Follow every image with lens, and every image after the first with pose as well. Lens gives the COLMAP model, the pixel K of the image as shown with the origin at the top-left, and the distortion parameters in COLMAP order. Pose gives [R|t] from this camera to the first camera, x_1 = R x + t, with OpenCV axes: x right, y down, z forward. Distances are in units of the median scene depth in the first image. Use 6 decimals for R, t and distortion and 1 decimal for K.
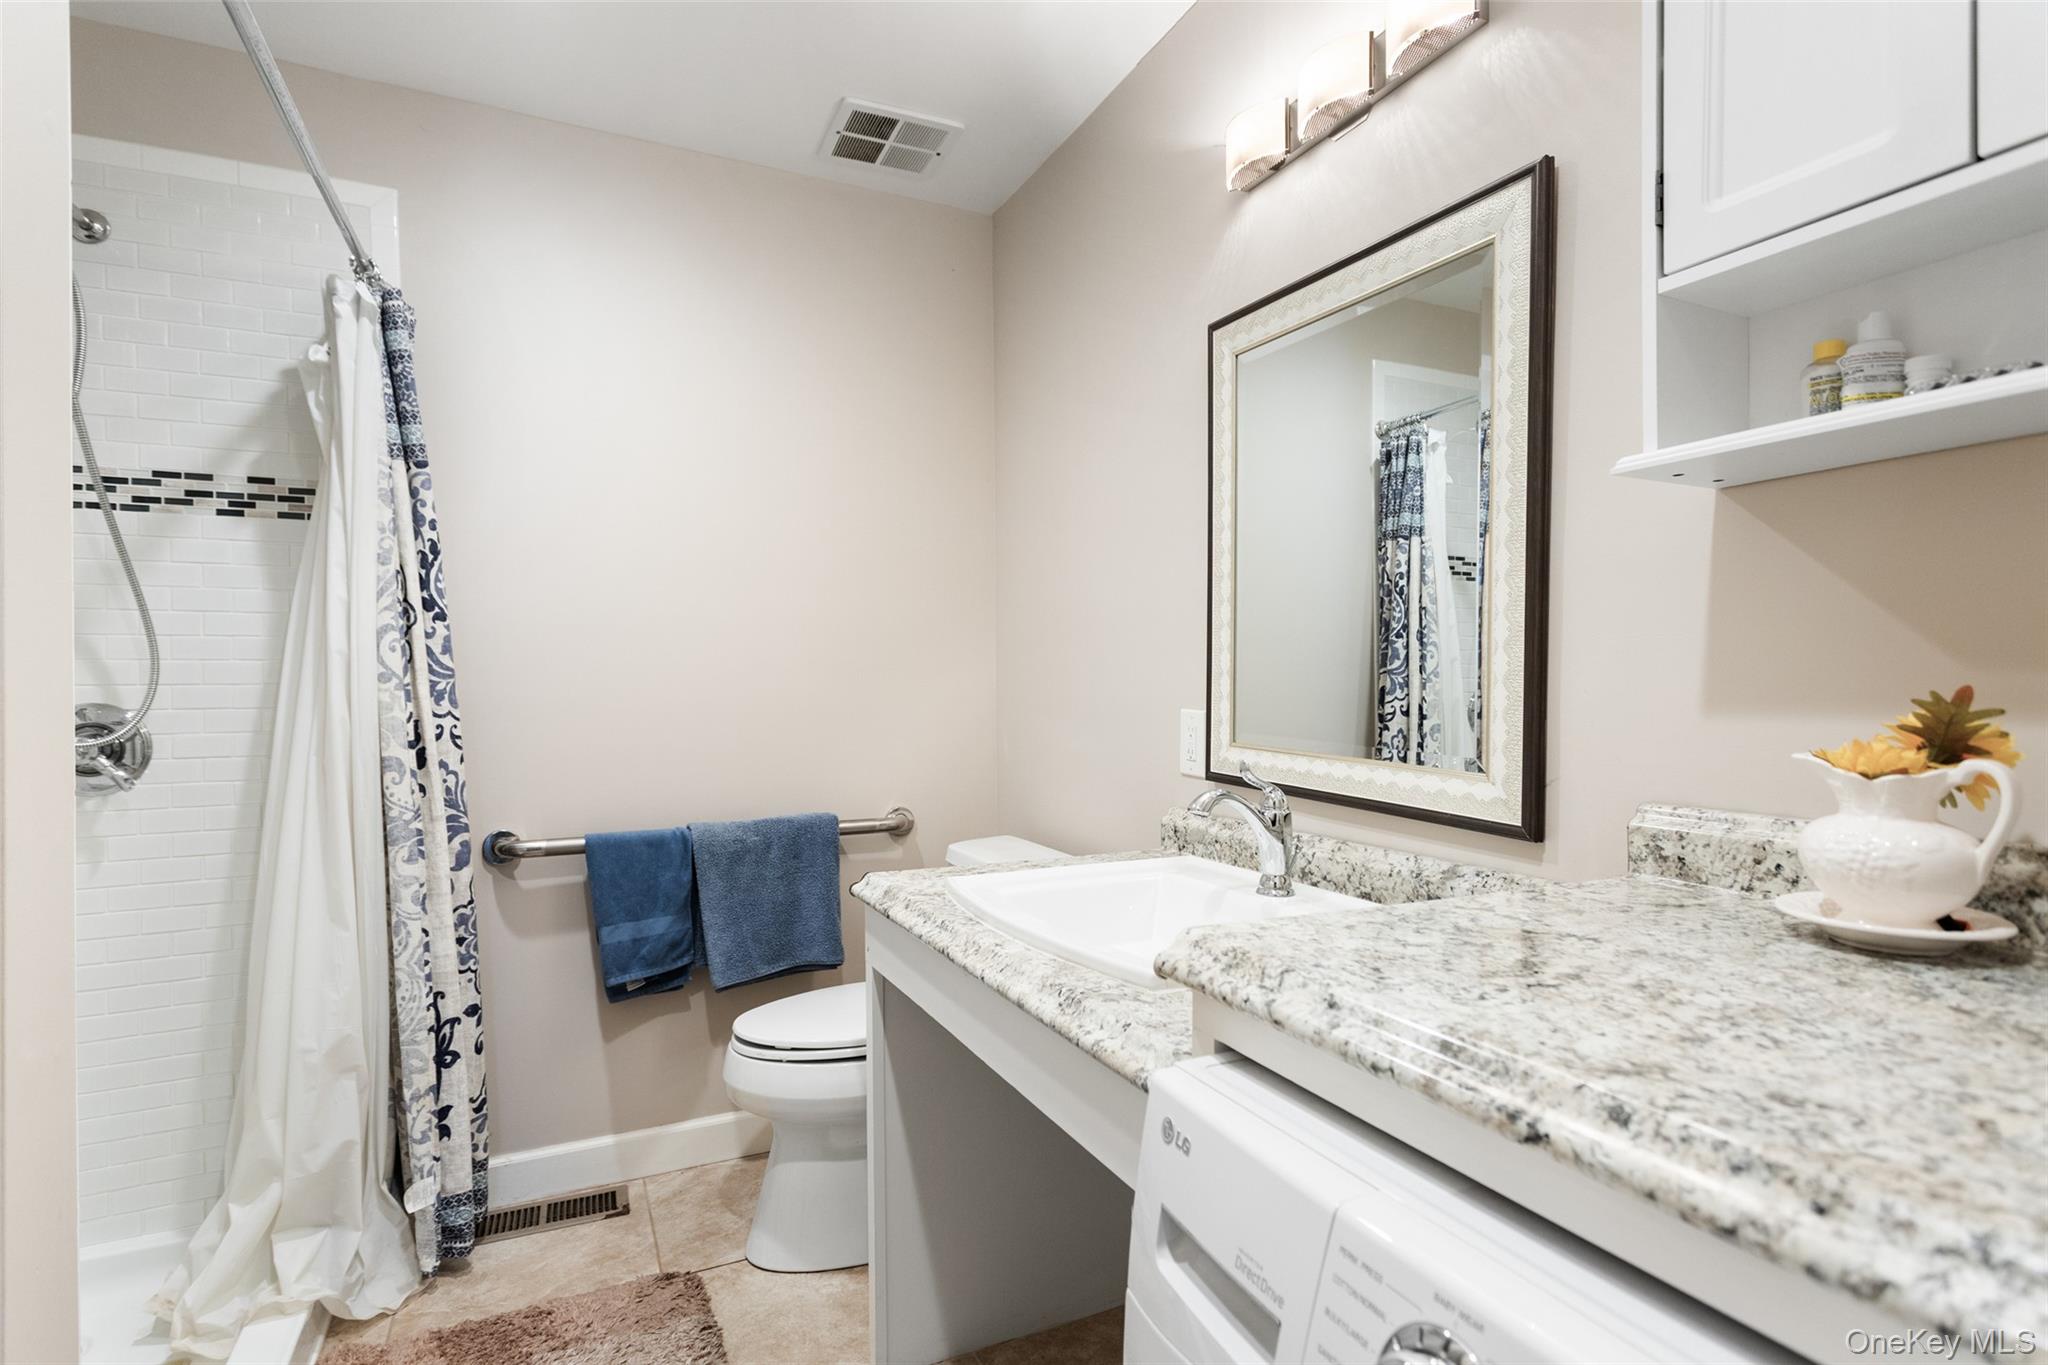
lens RADIAL K [[986.2, 0, 1024.6], [0, 986.2, 679.3], [0, 0, 1]] dist [0.006776, -0.001184]
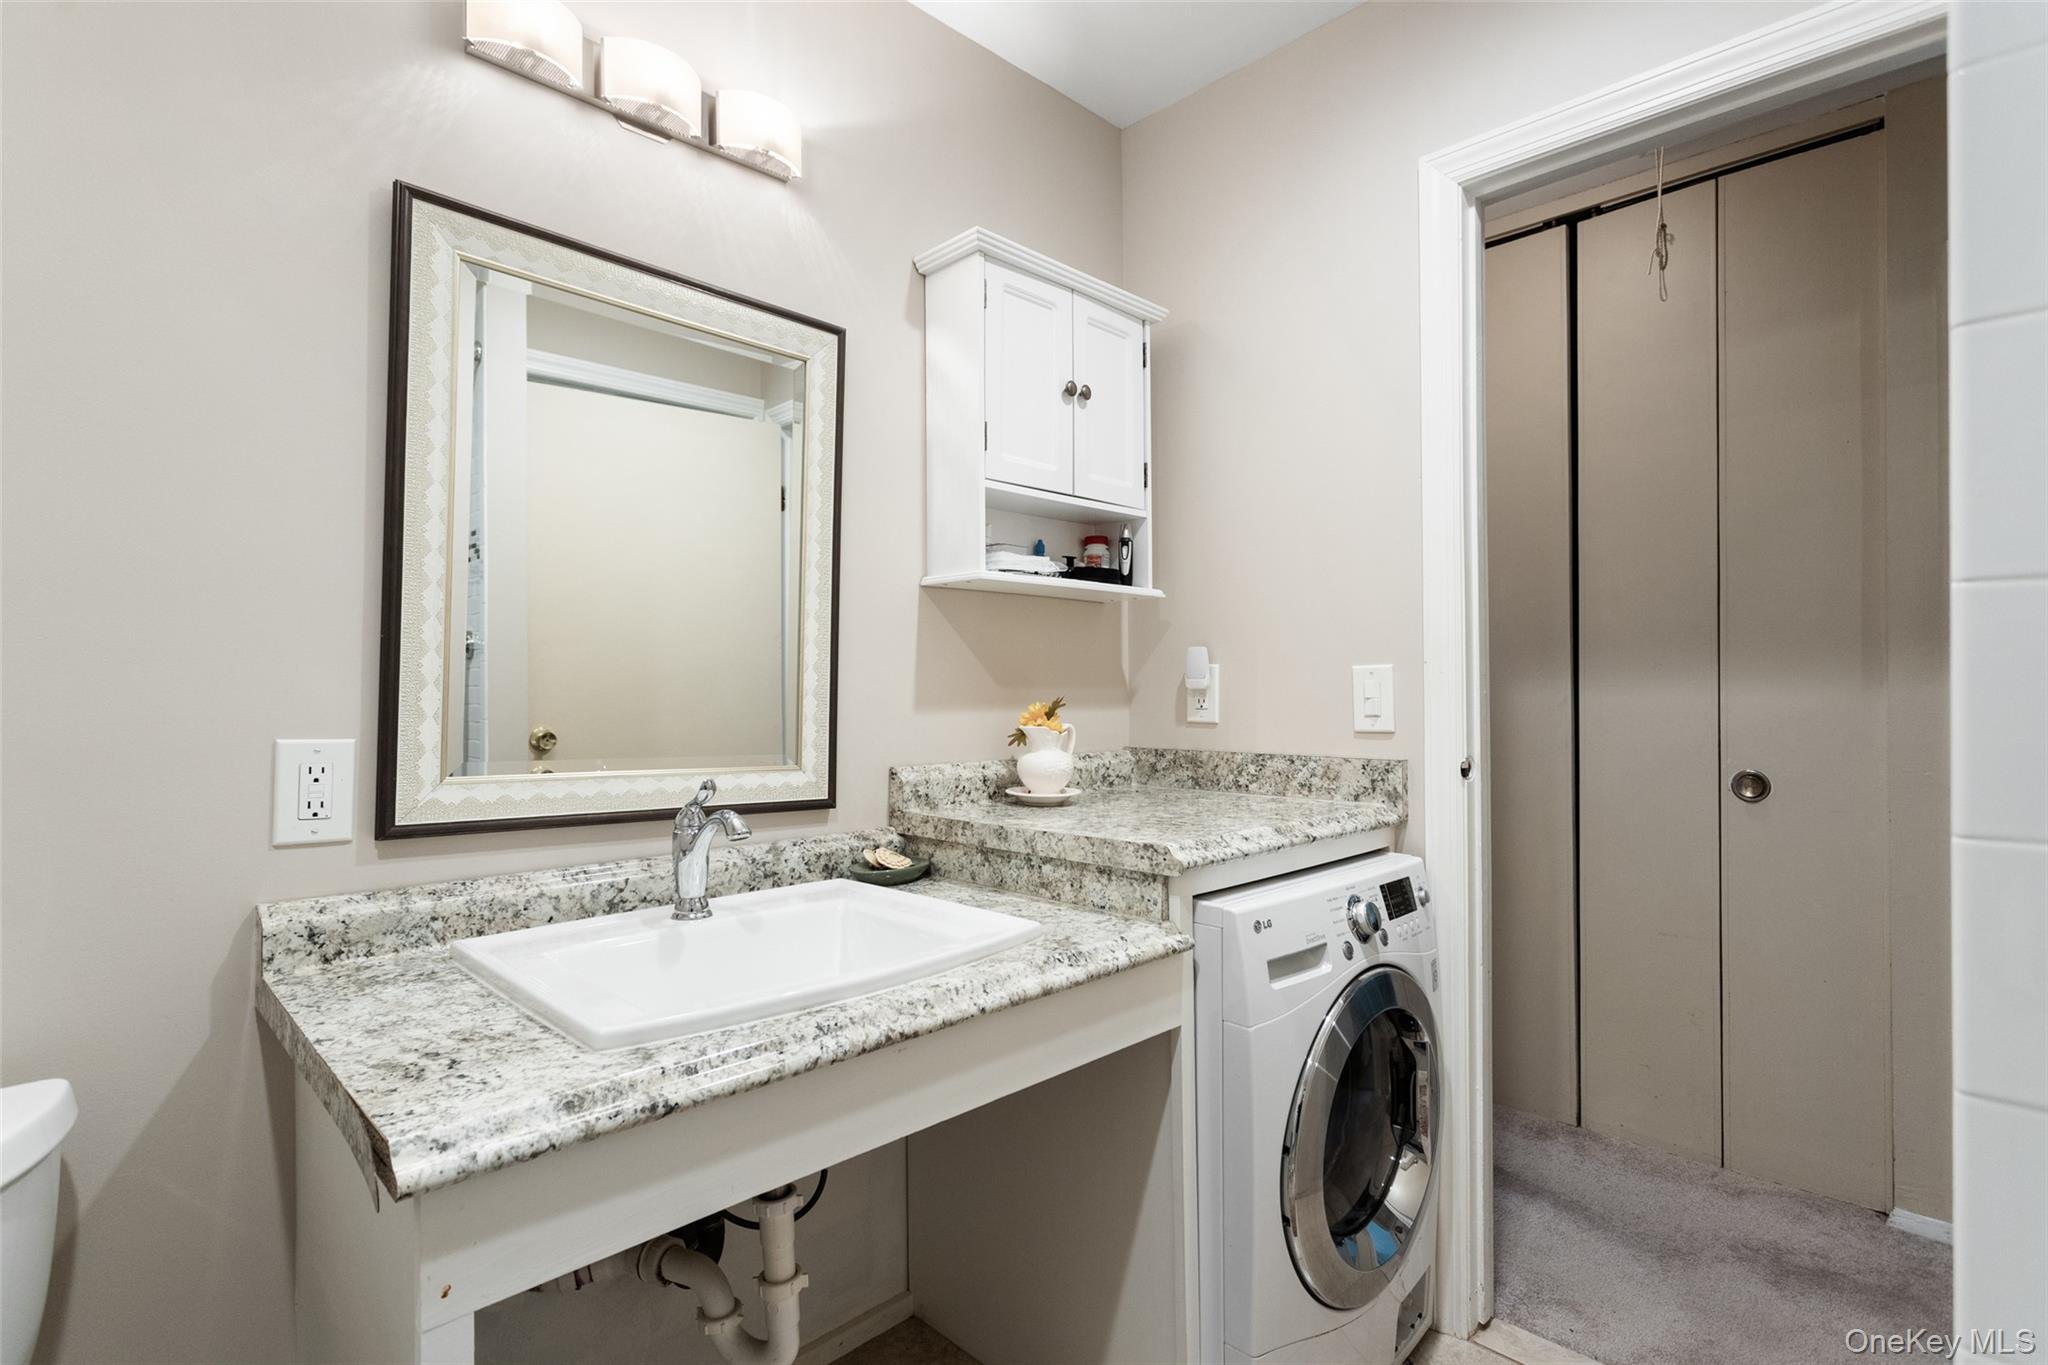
lens RADIAL K [[986.2, 0, 1026.0], [0, 986.2, 689.2], [0, 0, 1]] dist [0.006776, -0.001184]
pose [[-0.327143, 0.003906, 0.944967, -0.887578], [-0.003431, 0.999980, -0.005321, 0.002673], [-0.944969, -0.004982, -0.327123, 1.194490]]
